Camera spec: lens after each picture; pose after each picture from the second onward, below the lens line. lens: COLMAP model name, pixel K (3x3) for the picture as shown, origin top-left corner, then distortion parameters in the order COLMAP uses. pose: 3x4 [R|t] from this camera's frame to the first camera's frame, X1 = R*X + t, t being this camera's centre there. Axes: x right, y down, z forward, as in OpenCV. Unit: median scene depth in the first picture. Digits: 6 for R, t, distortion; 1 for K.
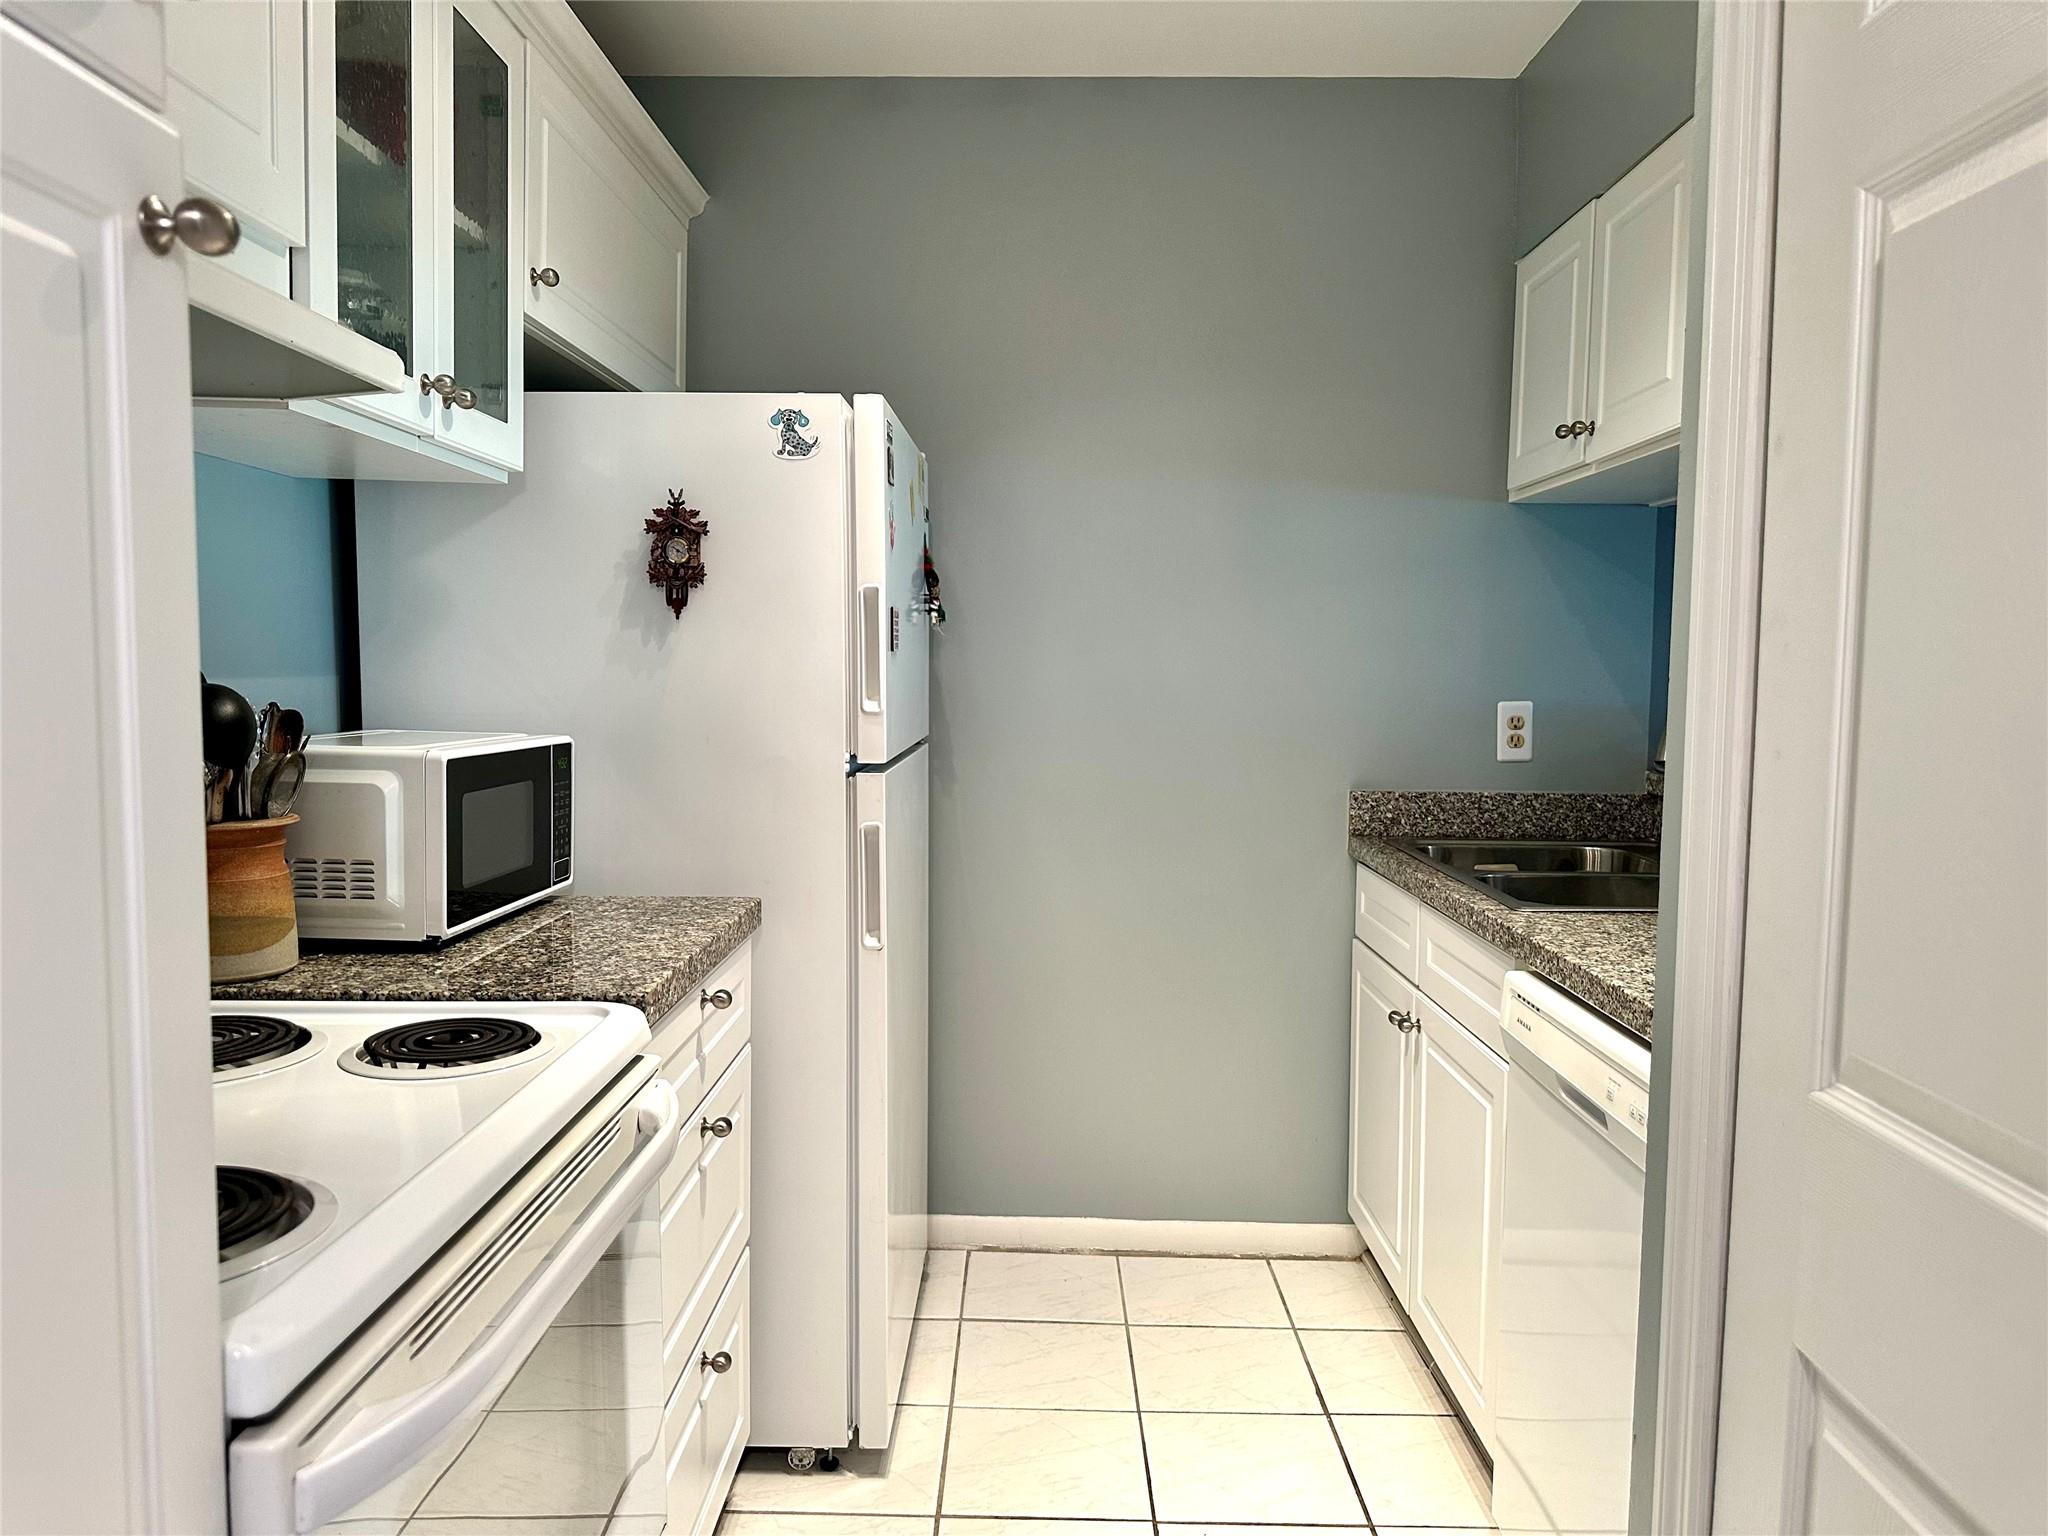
lens RADIAL K [[1455.7, 0, 1018.3], [0, 1455.7, 767.3], [0, 0, 1]] dist [0.063931, -0.003589]
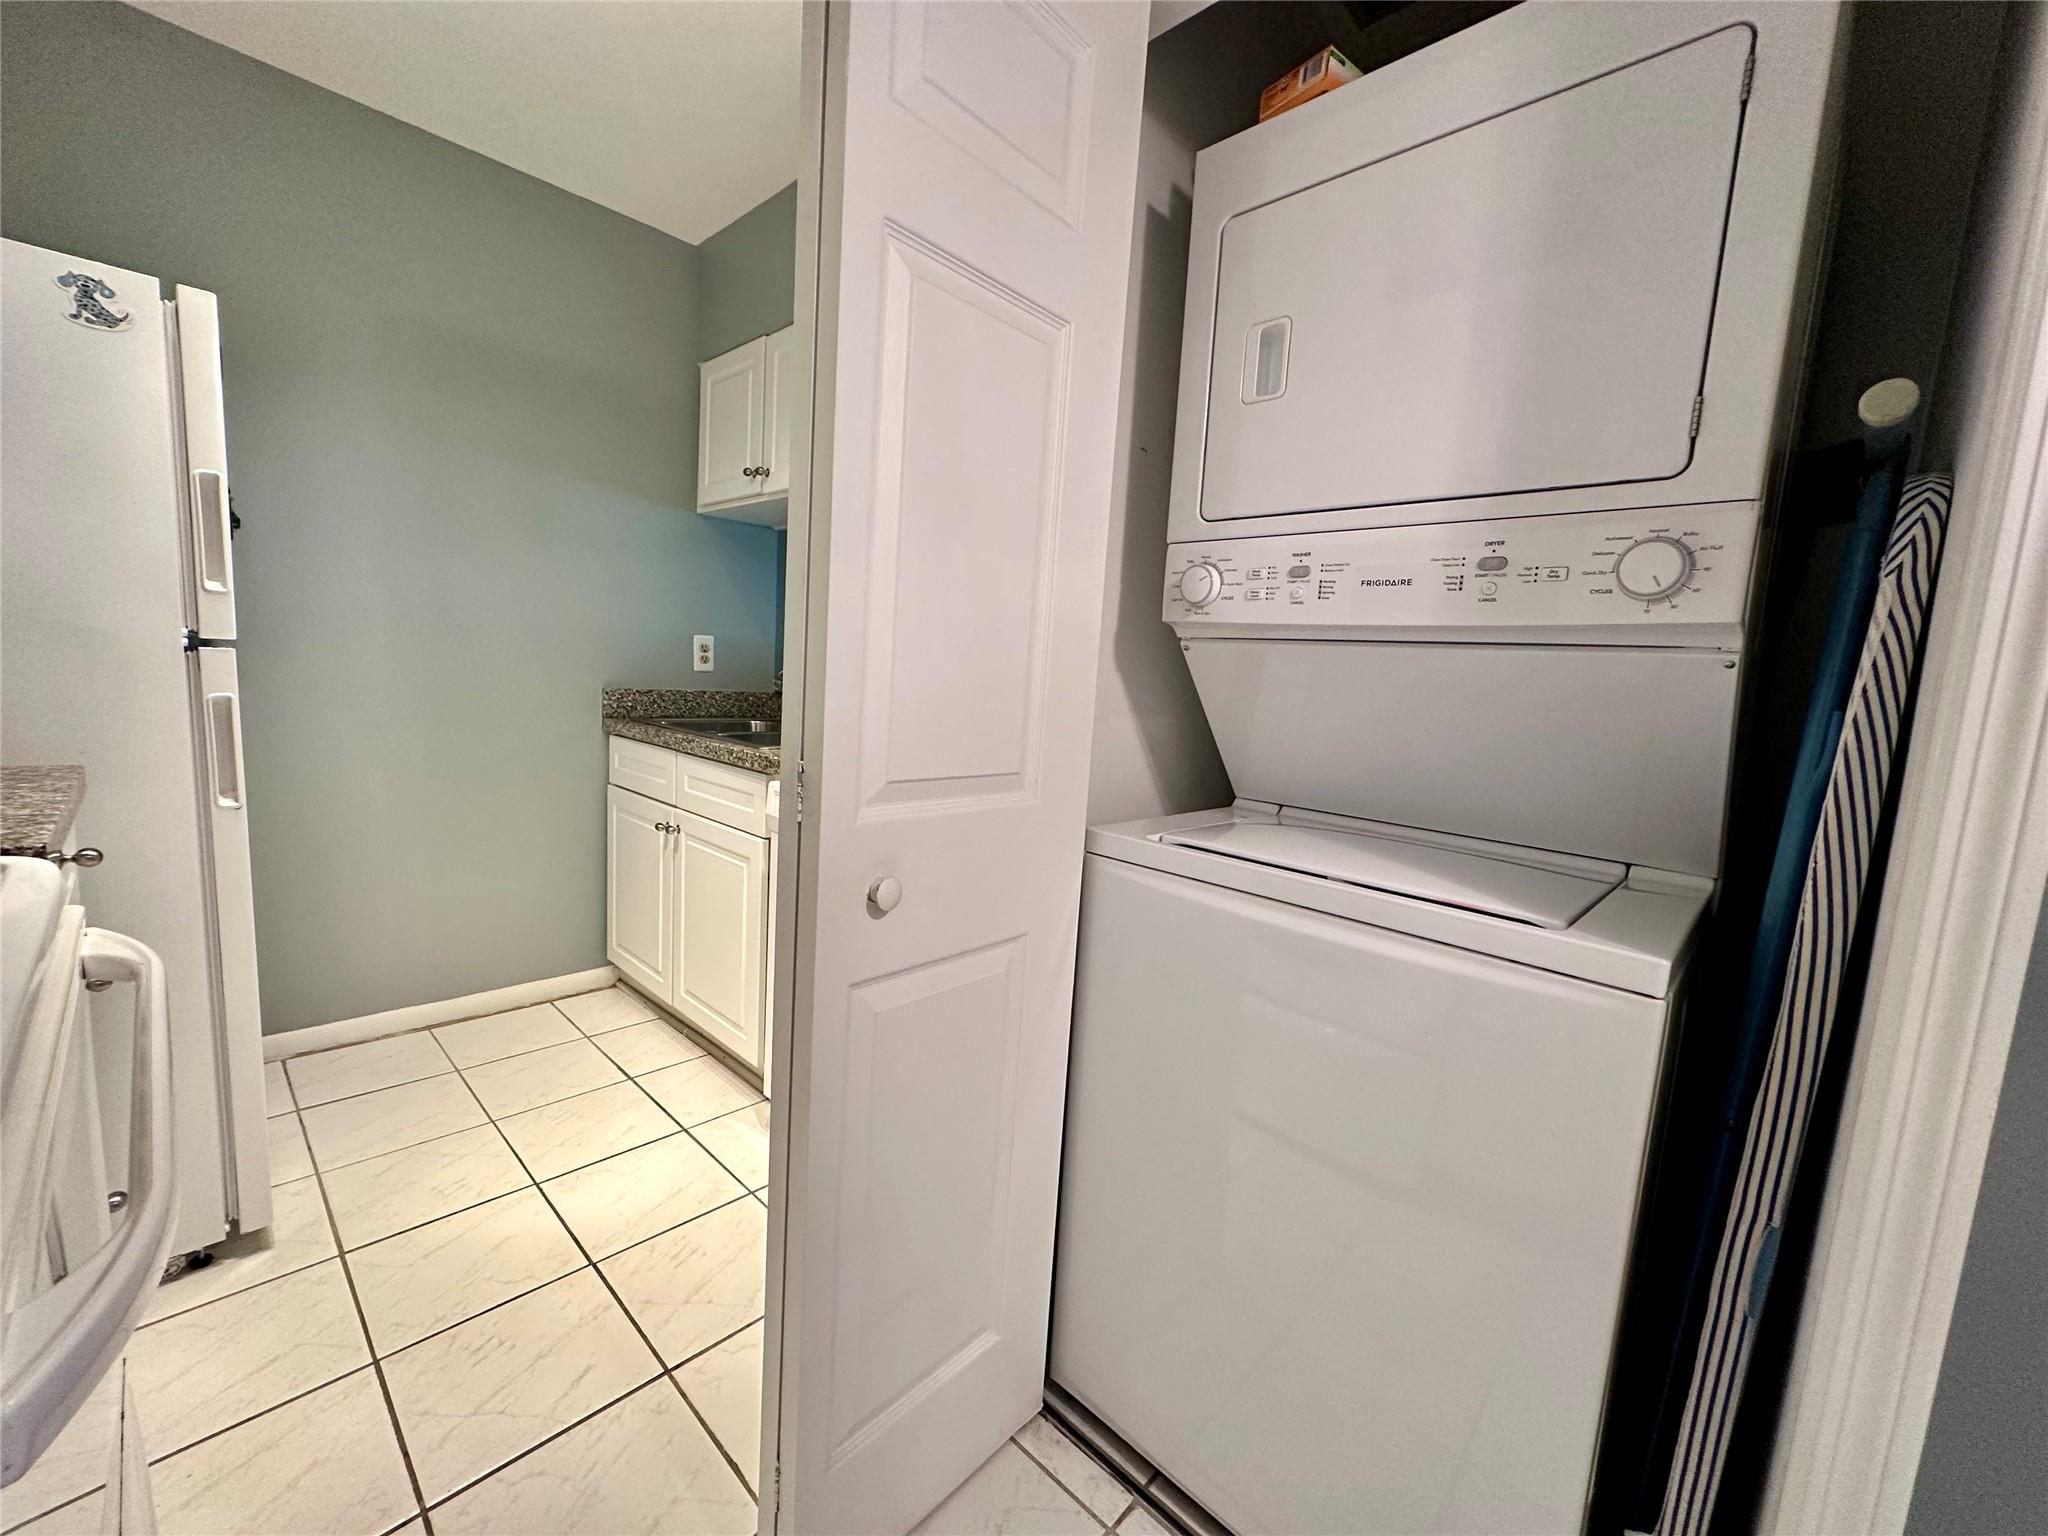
lens RADIAL K [[817.5, 0, 1023.2], [0, 817.5, 765.8], [0, 0, 1]] dist [-0.002130, -0.000802]
pose [[0.676572, -0.054450, 0.734361, -0.111820], [-0.001648, 0.997148, 0.075453, 0.034229], [-0.736375, -0.052259, 0.674553, 0.104877]]
